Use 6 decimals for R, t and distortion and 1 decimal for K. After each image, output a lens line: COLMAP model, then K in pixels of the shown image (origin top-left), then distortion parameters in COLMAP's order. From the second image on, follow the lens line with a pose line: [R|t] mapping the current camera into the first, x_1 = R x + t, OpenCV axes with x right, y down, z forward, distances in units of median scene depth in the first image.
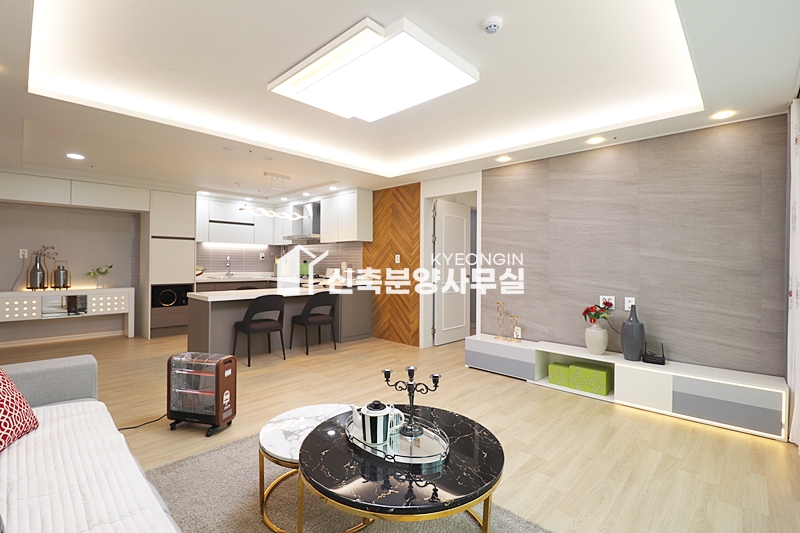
lens RADIAL K [[366.5, 0, 394.2], [0, 366.5, 265.4], [0, 0, 1]] dist [-0.006079, -0.001870]
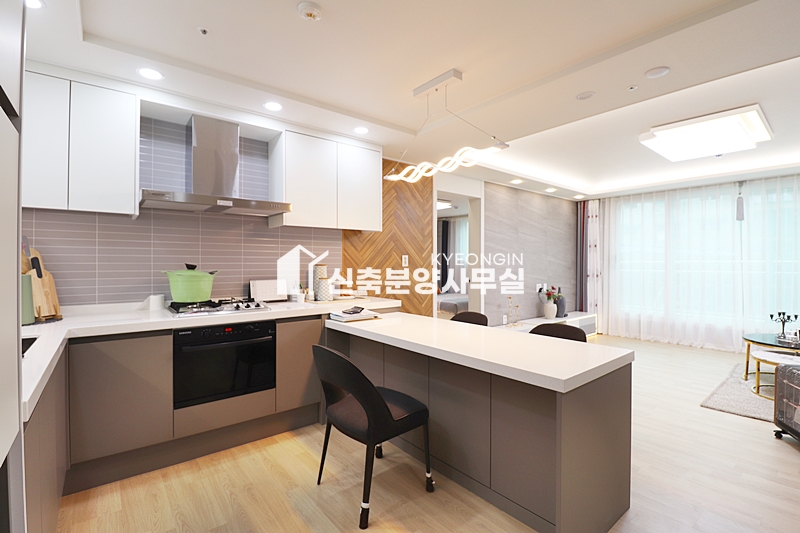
lens RADIAL K [[366.5, 0, 400.5], [0, 366.5, 260.3], [0, 0, 1]] dist [-0.006079, -0.001870]
pose [[0.120441, -0.009574, 0.992674, -0.773372], [0.001600, 0.999954, 0.009450, -0.026879], [-0.992719, 0.000450, 0.120451, 0.970837]]
